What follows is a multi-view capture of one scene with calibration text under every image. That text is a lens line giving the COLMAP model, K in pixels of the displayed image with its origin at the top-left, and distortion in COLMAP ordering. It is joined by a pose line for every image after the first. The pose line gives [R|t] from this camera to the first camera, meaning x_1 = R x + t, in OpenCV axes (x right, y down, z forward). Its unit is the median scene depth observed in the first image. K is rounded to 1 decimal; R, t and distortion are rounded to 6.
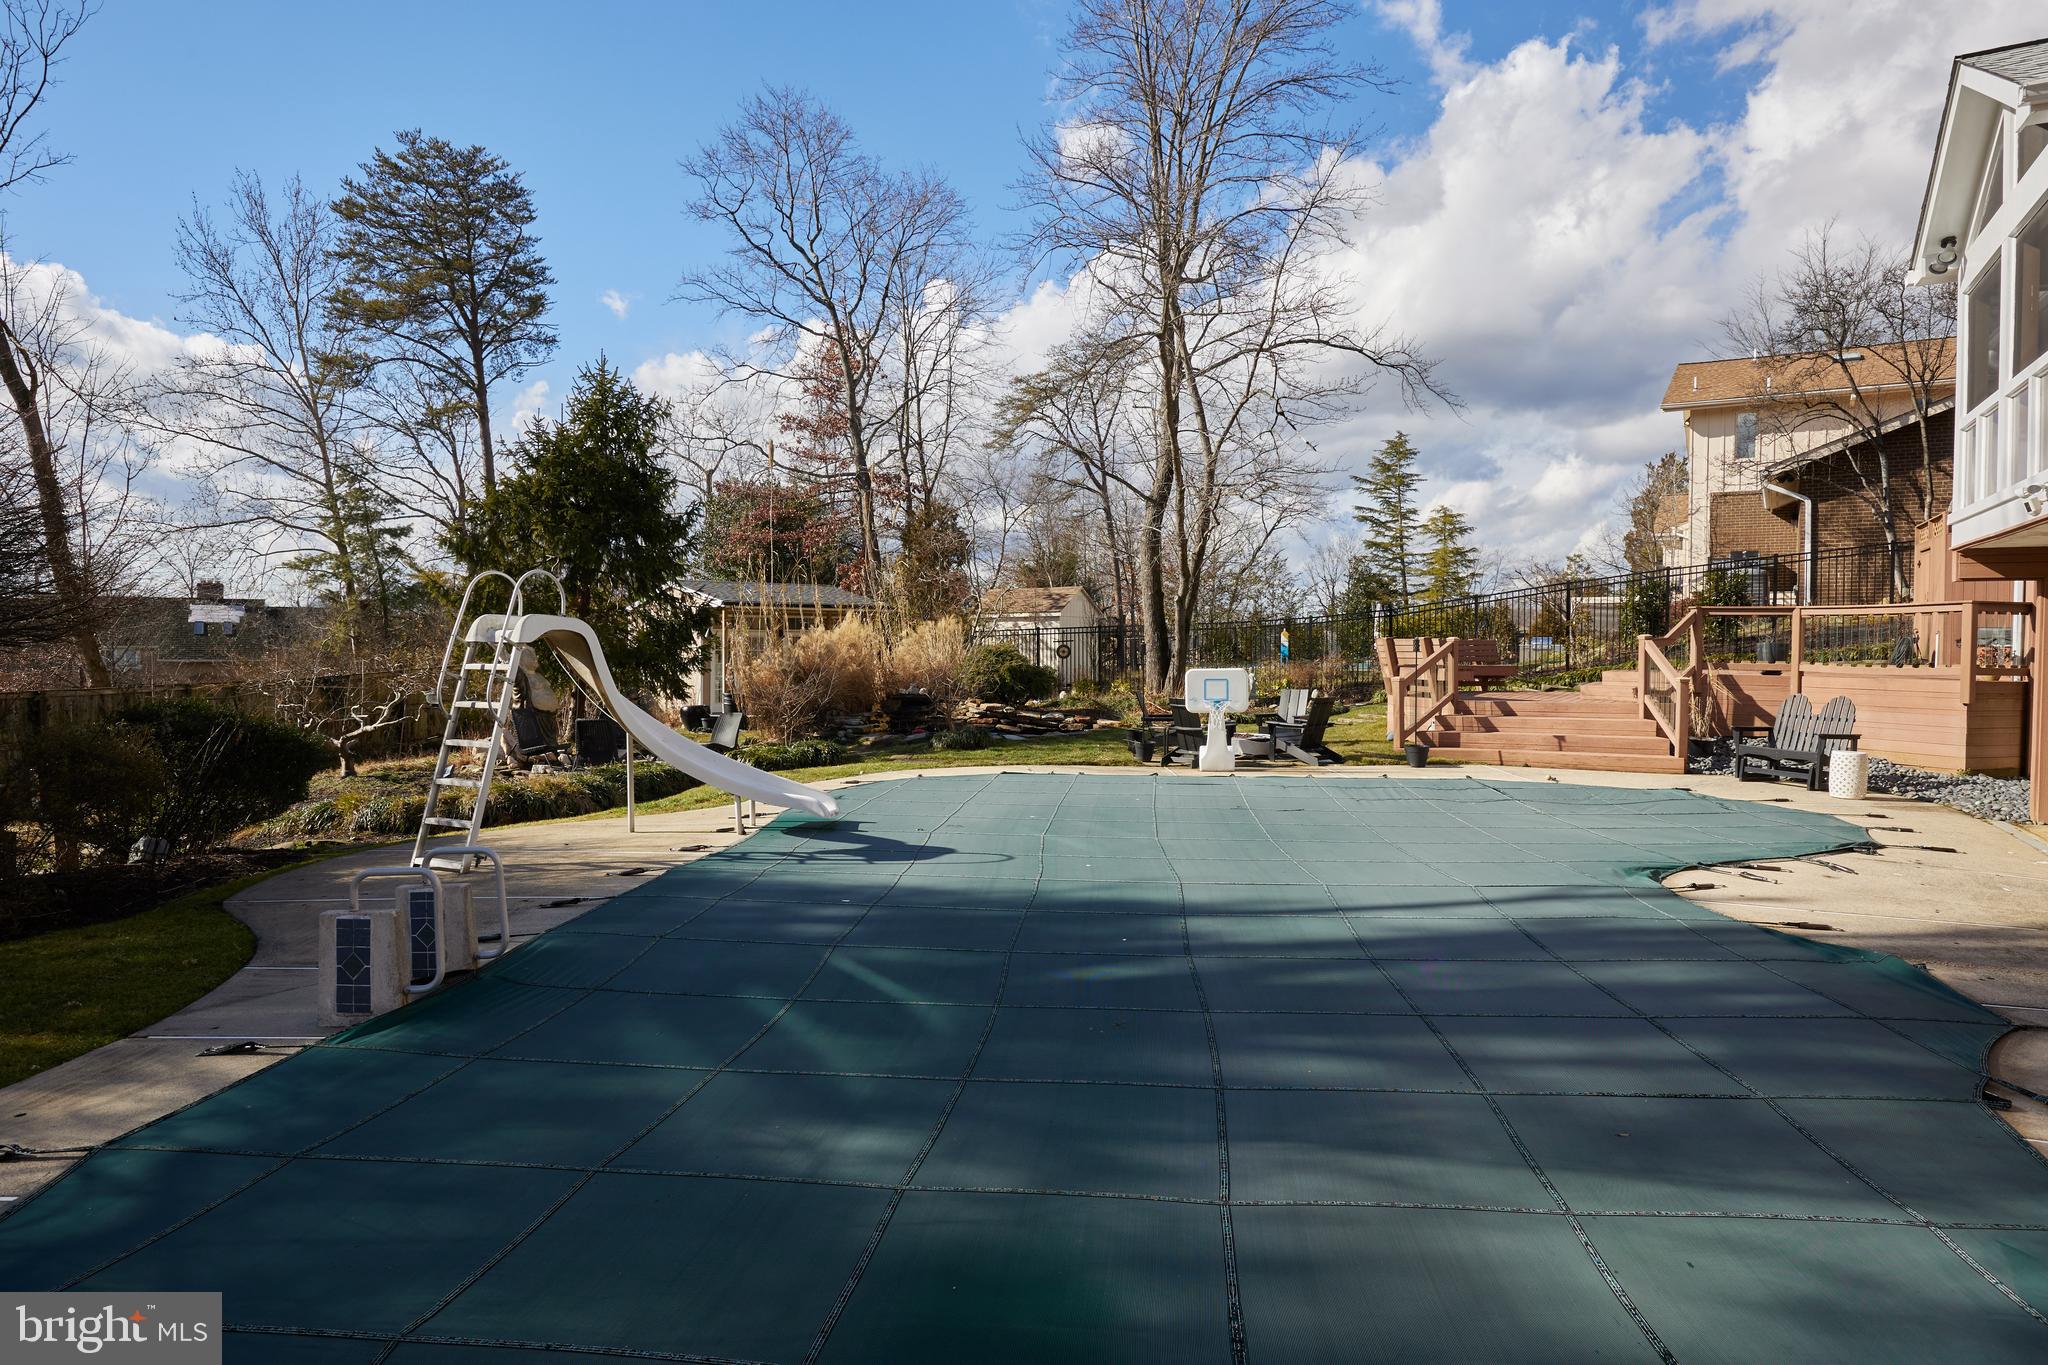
lens RADIAL K [[1200.6, 0, 1024.0], [0, 1200.6, 682.5], [0, 0, 1]] dist [-0.003880, -0.001818]
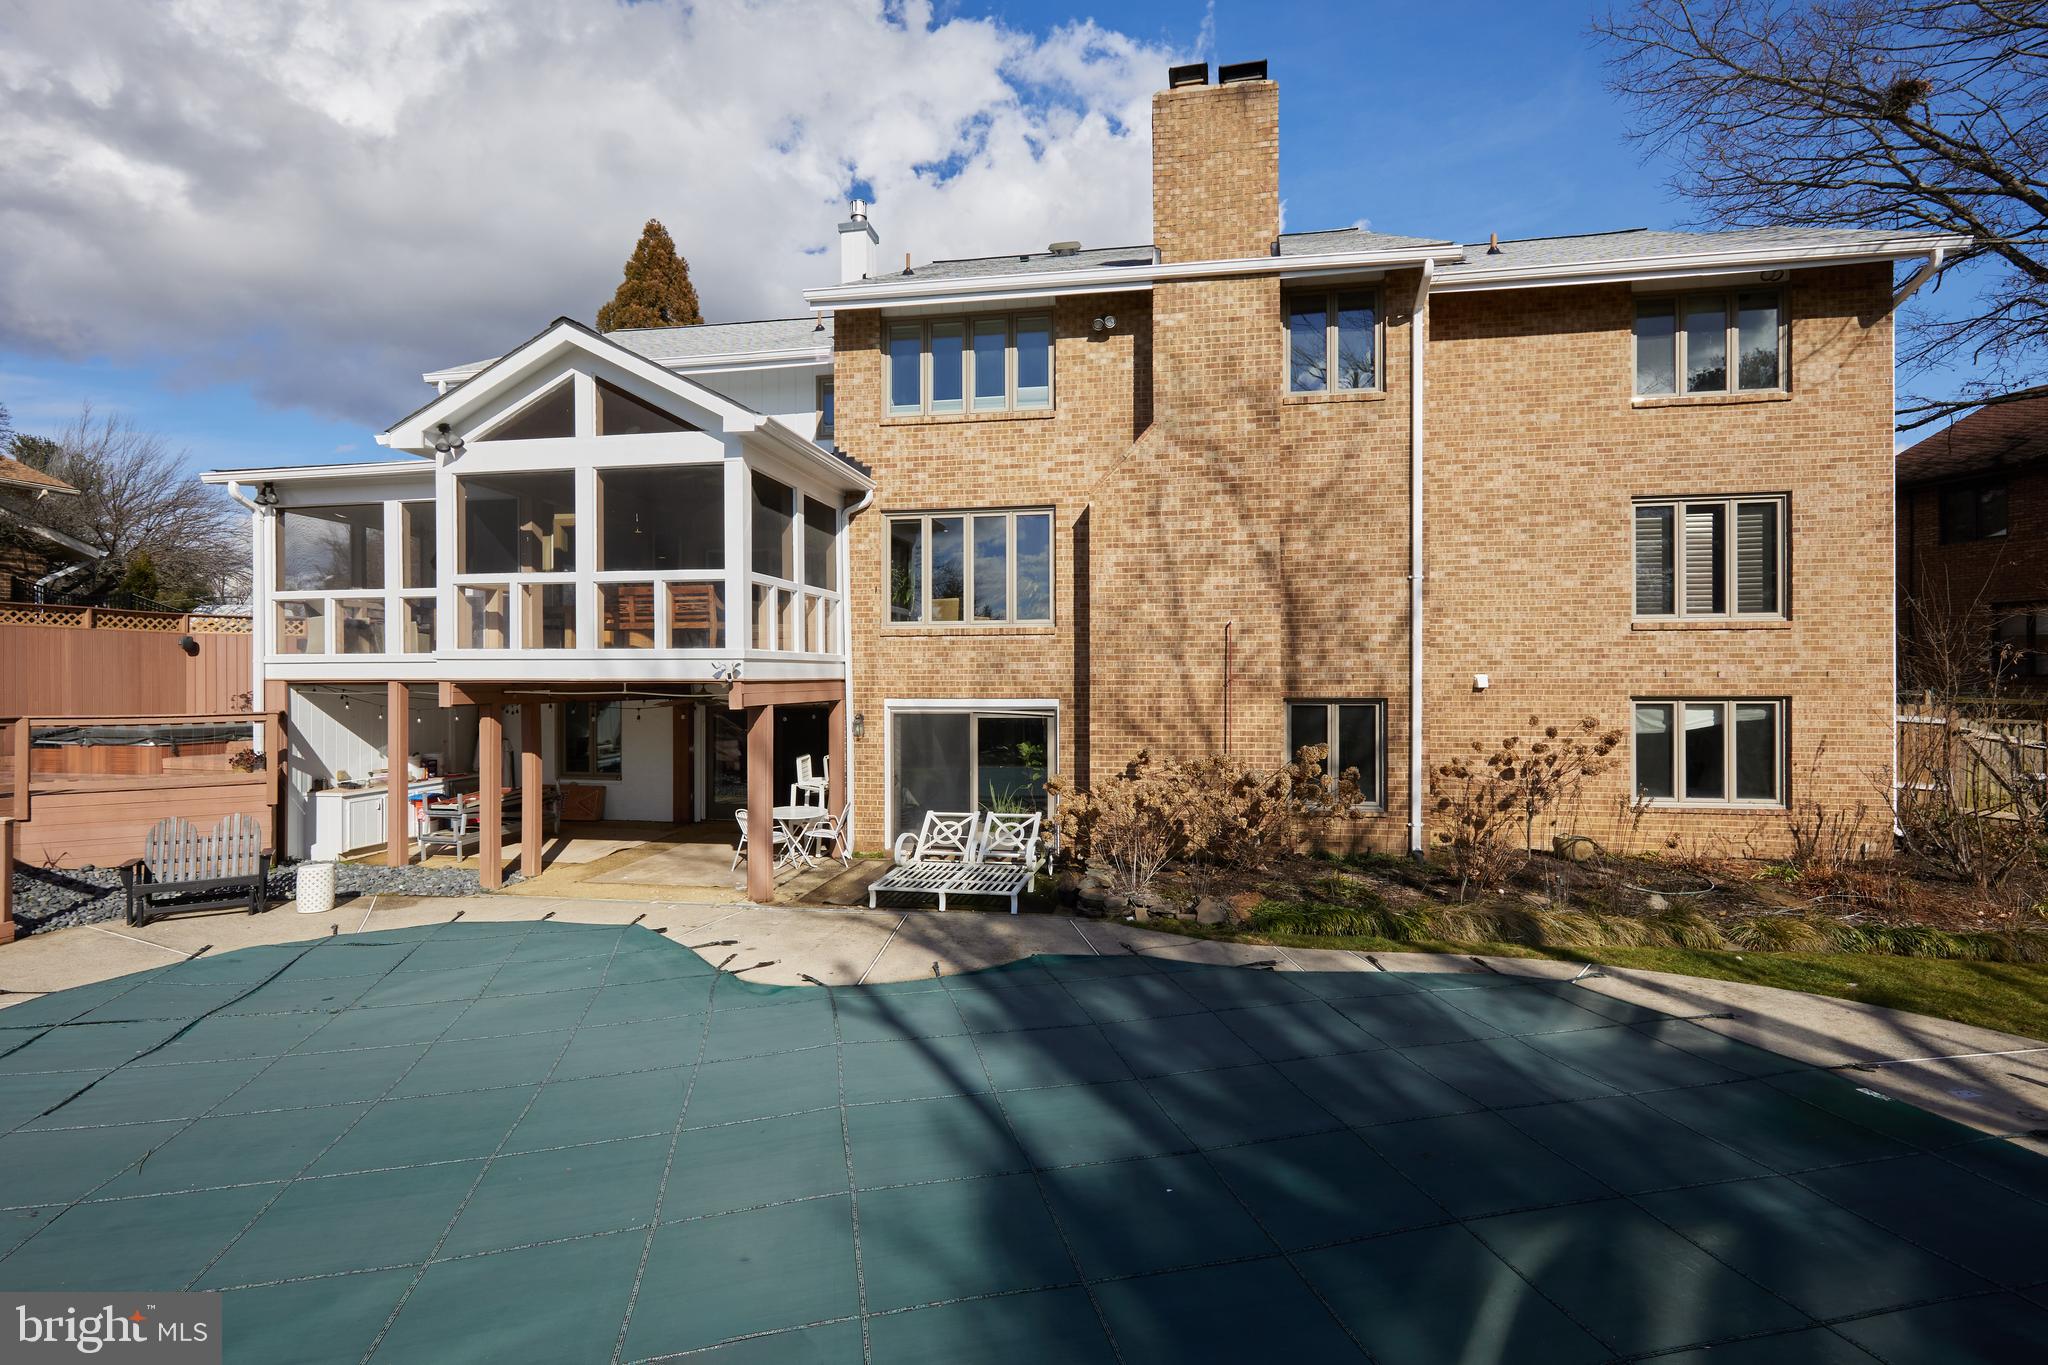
lens RADIAL K [[933.1, 0, 1024.0], [0, 933.1, 682.5], [0, 0, 1]] dist [0.000726, -0.000021]
pose [[-0.319007, -0.001982, 0.947750, -1.011317], [0.030600, 0.999455, 0.012389, -0.337784], [-0.947258, 0.032953, -0.318772, 2.396234]]
